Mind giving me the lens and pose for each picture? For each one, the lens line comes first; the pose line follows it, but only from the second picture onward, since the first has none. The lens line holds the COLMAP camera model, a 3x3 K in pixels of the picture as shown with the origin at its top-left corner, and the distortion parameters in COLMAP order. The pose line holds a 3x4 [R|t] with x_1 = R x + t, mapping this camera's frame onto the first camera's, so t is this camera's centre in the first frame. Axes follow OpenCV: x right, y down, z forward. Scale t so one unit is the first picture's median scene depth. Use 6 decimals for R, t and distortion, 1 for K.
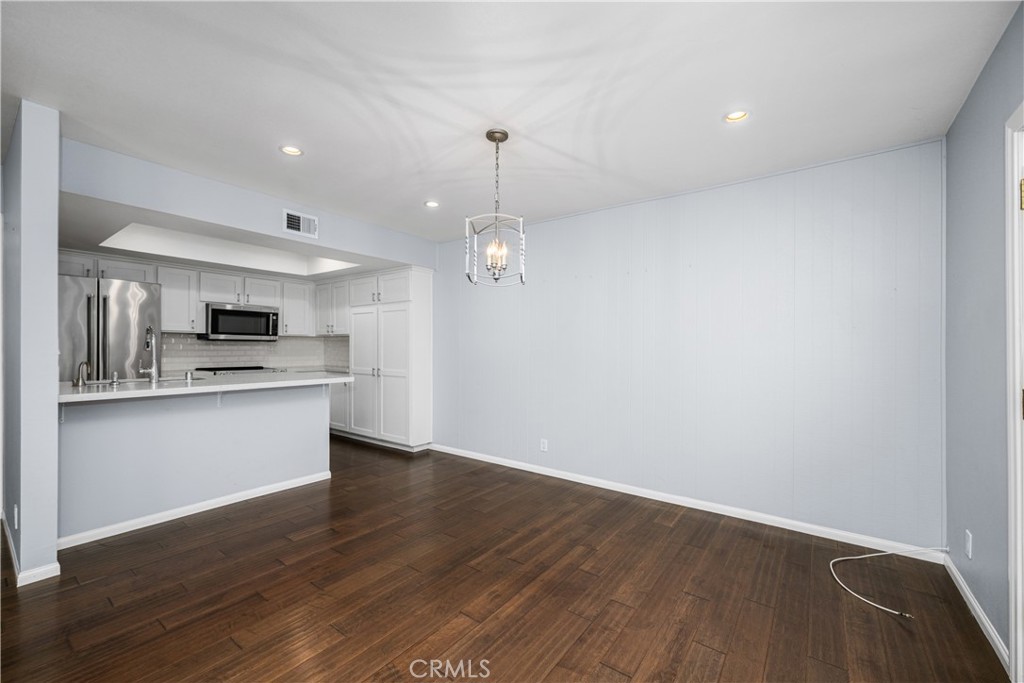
lens RADIAL K [[415.0, 0, 511.4], [0, 415.0, 345.6], [0, 0, 1]] dist [-0.002419, 0.000592]
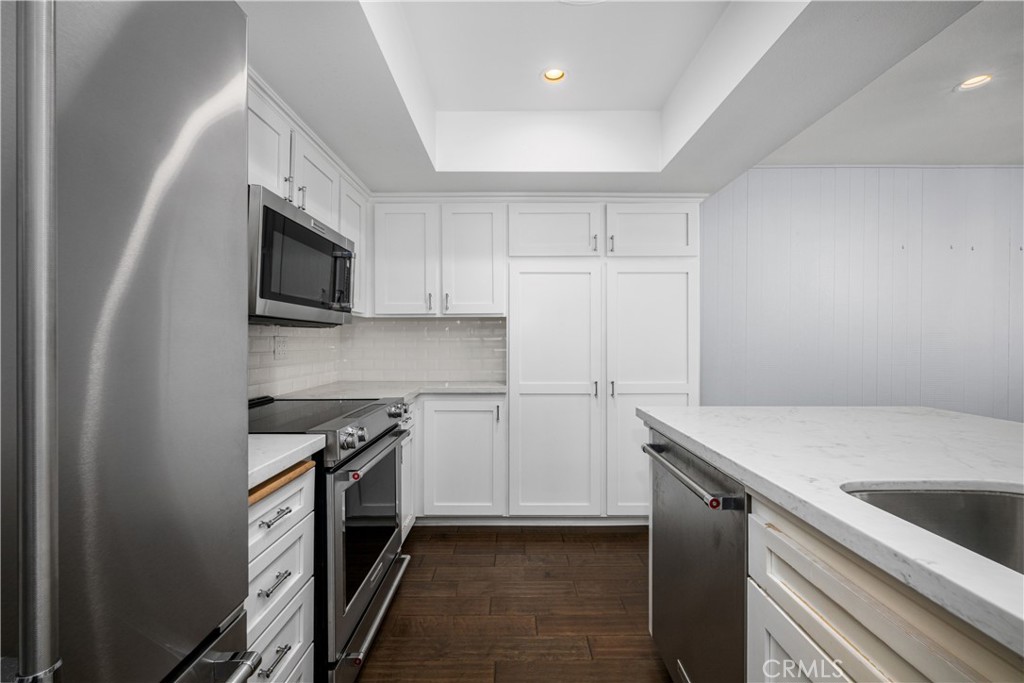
lens RADIAL K [[426.2, 0, 513.4], [0, 426.2, 334.6], [0, 0, 1]] dist [0.003399, 0.000041]
pose [[0.799723, 0.000920, 0.600368, -0.755428], [0.006255, 0.999932, -0.009864, 0.001582], [-0.600336, 0.011644, 0.799663, 0.656398]]
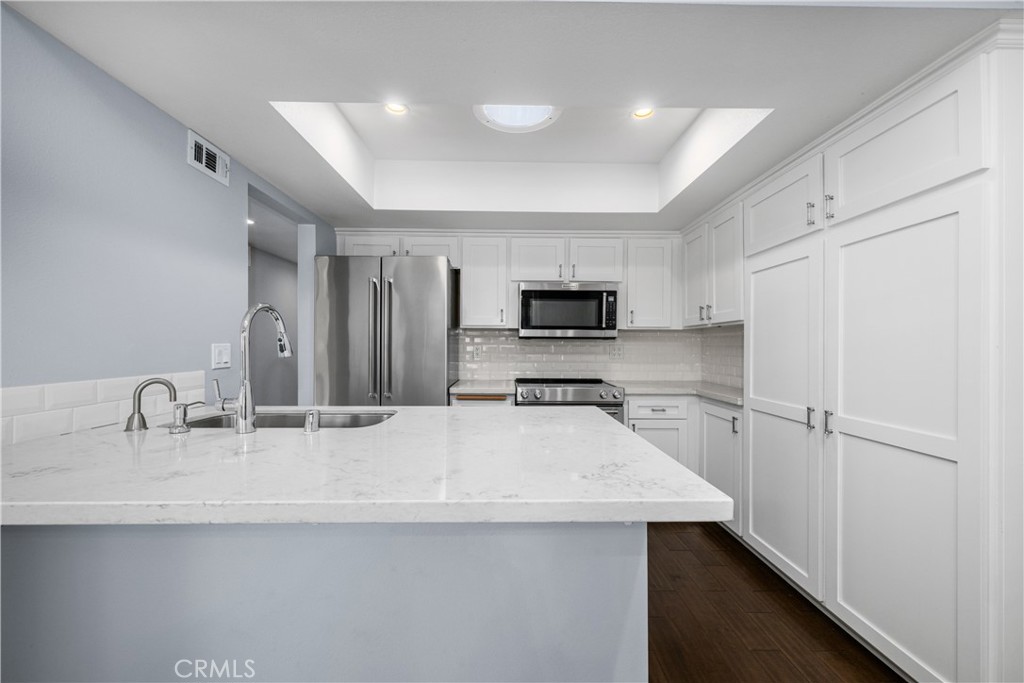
lens RADIAL K [[415.0, 0, 513.0], [0, 415.0, 343.9], [0, 0, 1]] dist [-0.002419, 0.000592]
pose [[0.615125, -0.005782, -0.788408, -0.209287], [0.001741, 0.999981, -0.005976, 0.000078], [0.788427, 0.002304, 0.615124, 0.578800]]
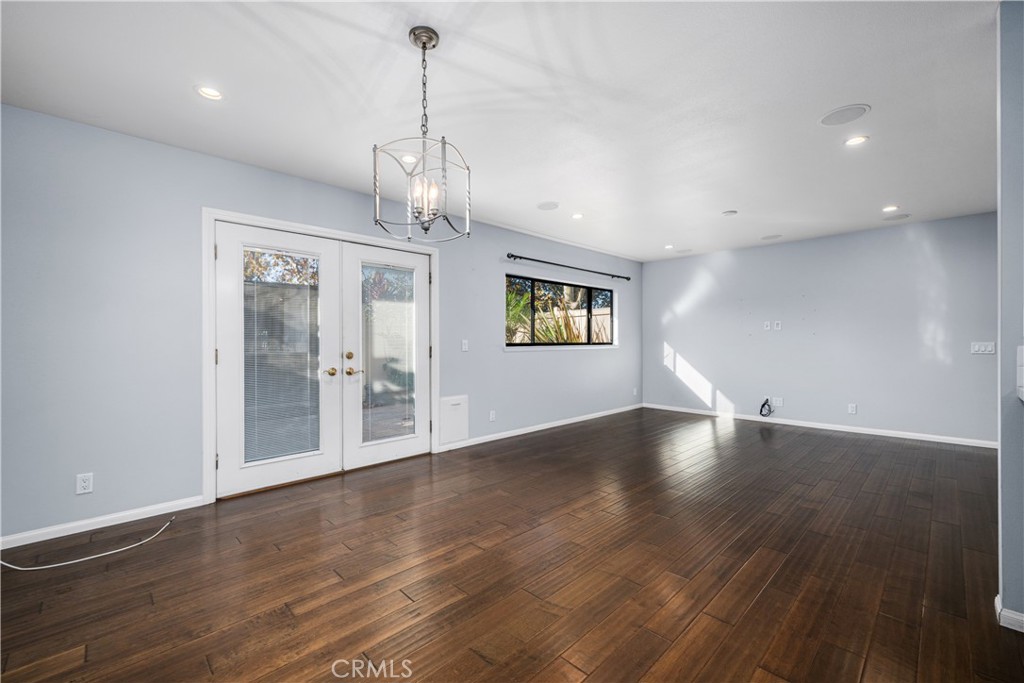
lens RADIAL K [[415.0, 0, 509.8], [0, 415.0, 348.3], [0, 0, 1]] dist [-0.002419, 0.000592]
pose [[-0.986553, -0.002281, 0.163423, -0.148601], [-0.000683, 0.999951, 0.009836, 0.022583], [-0.163438, 0.009592, -0.986507, 0.827276]]
